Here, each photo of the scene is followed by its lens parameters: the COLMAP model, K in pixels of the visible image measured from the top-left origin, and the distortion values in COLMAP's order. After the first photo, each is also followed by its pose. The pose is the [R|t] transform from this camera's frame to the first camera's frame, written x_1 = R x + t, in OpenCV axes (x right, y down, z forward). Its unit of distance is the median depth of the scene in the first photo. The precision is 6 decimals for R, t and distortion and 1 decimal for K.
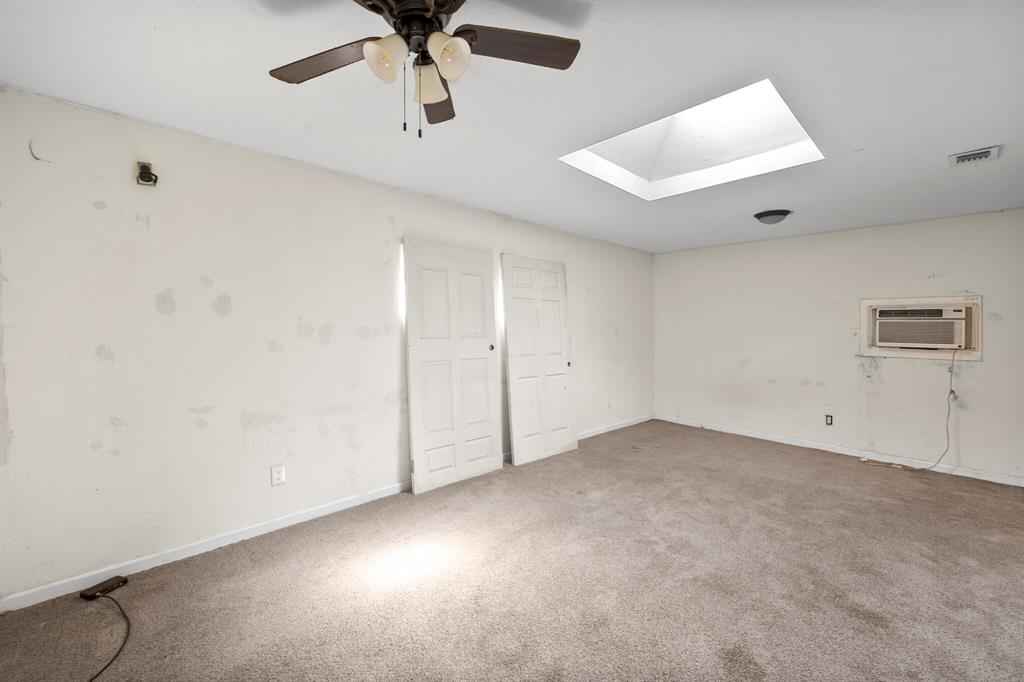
lens RADIAL K [[405.5, 0, 511.2], [0, 405.5, 337.6], [0, 0, 1]] dist [0.001910, 0.000085]
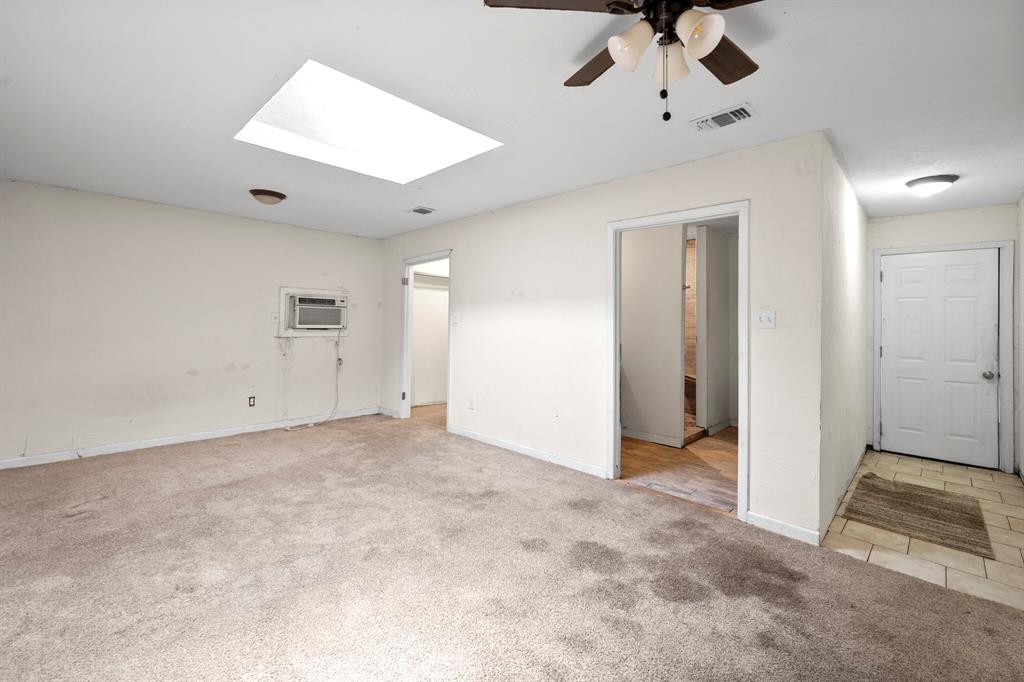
lens RADIAL K [[443.4, 0, 497.9], [0, 443.4, 314.3], [0, 0, 1]] dist [0.000573, 0.000119]
pose [[-0.040521, 0.002991, 0.999174, -0.464503], [0.007276, 0.999970, -0.002699, -0.012911], [-0.999152, 0.007161, -0.040542, 0.537035]]
